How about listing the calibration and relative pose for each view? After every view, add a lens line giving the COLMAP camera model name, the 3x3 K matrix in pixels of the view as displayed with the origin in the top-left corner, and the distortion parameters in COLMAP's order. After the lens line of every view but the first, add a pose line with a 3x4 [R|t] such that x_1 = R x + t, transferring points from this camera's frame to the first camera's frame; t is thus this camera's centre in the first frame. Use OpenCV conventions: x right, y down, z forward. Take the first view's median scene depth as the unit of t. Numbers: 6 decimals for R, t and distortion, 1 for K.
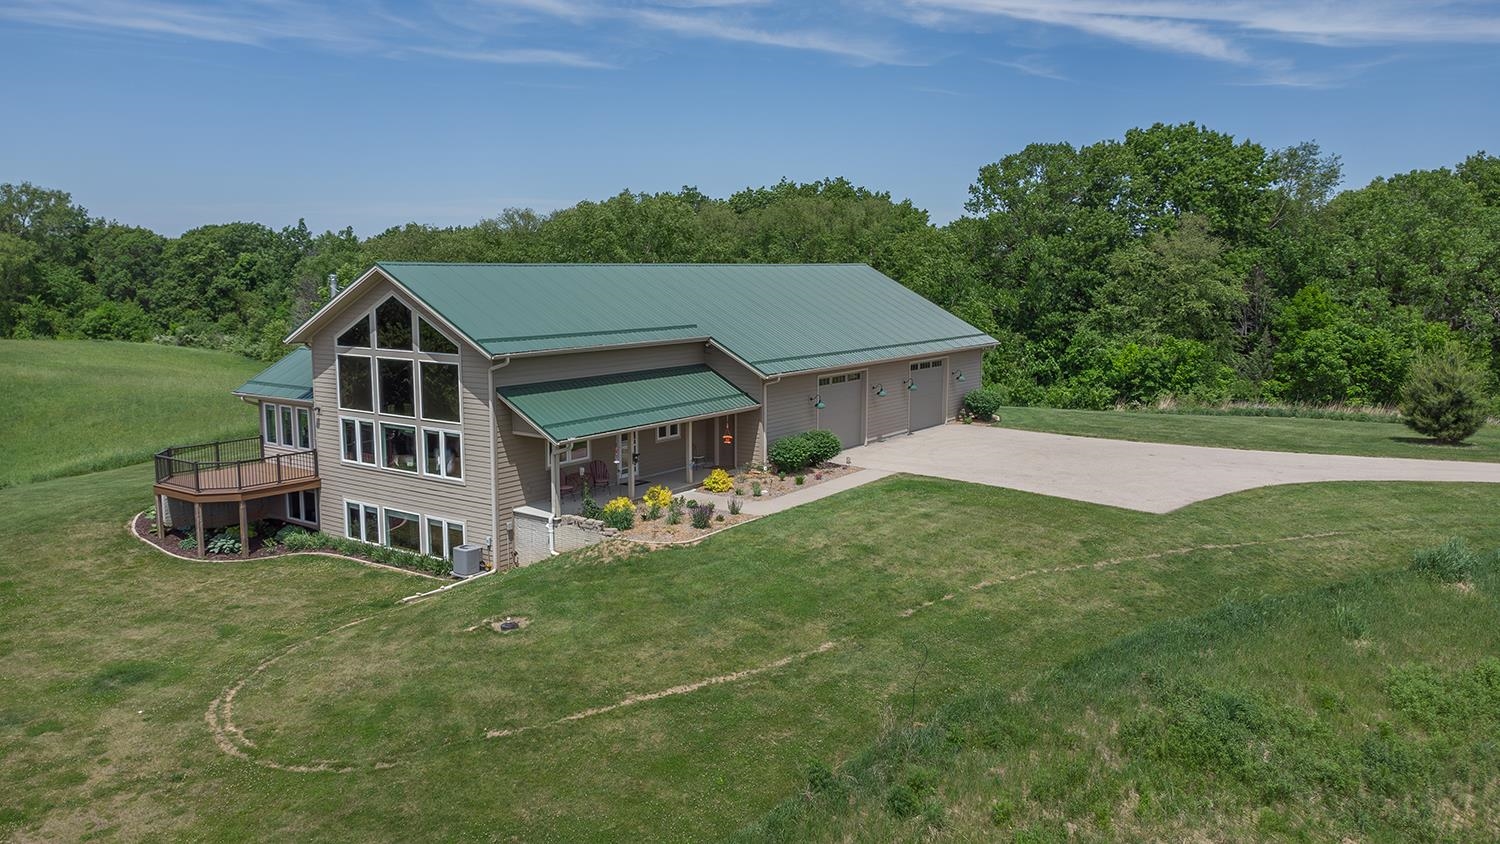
lens RADIAL K [[1119.1, 0, 750.0], [0, 1119.1, 422.0], [0, 0, 1]] dist [0.062107, -0.000969]
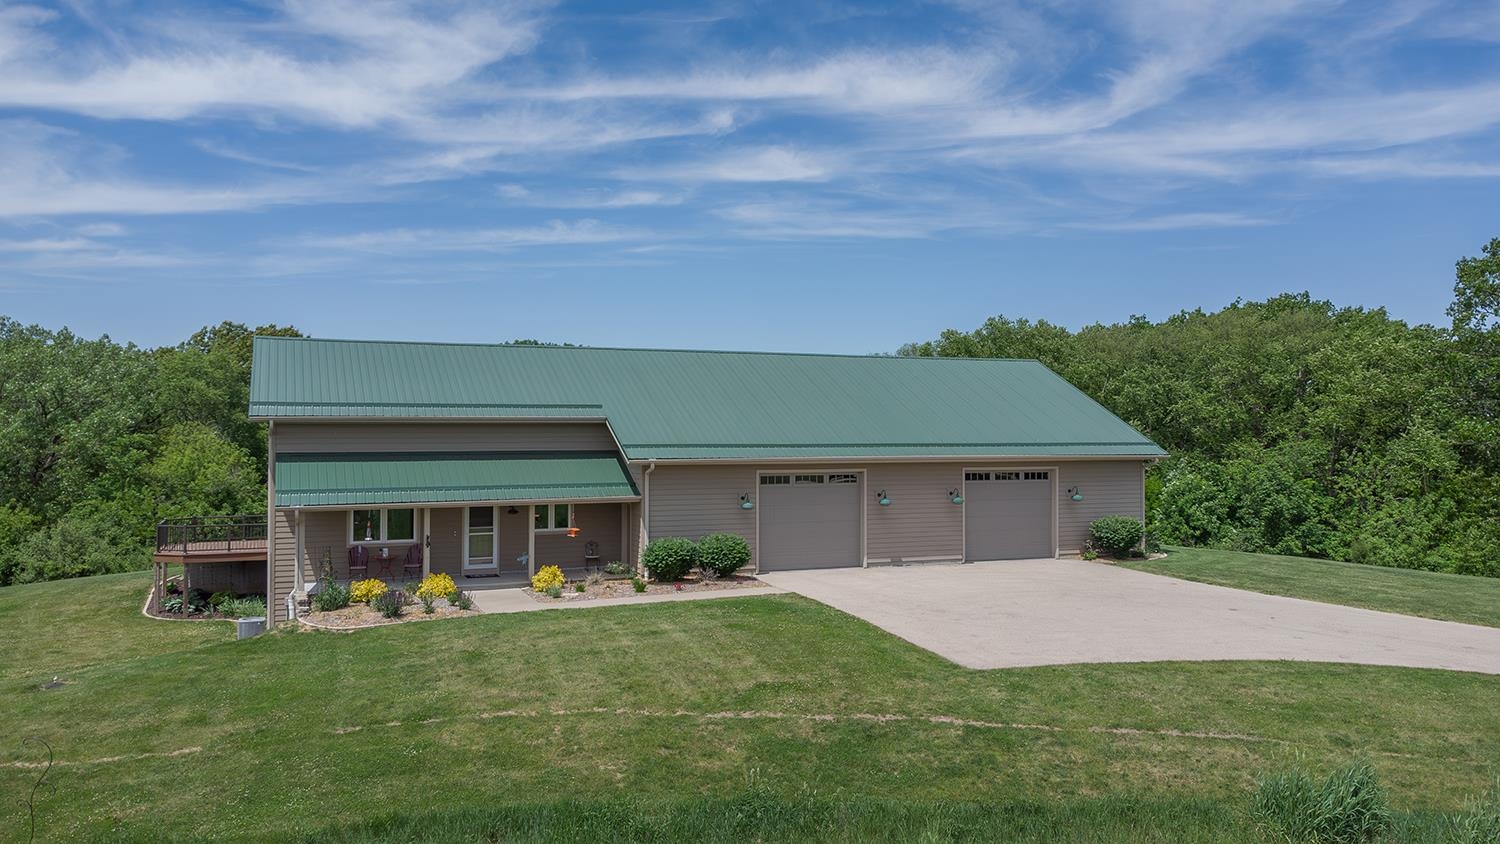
lens RADIAL K [[1119.1, 0, 750.0], [0, 1119.1, 422.0], [0, 0, 1]] dist [0.062107, -0.000969]
pose [[0.841601, -0.002826, -0.540092, 0.531942], [-0.077130, 0.989108, -0.125363, 0.028329], [0.534564, 0.147163, 0.832217, 0.334554]]
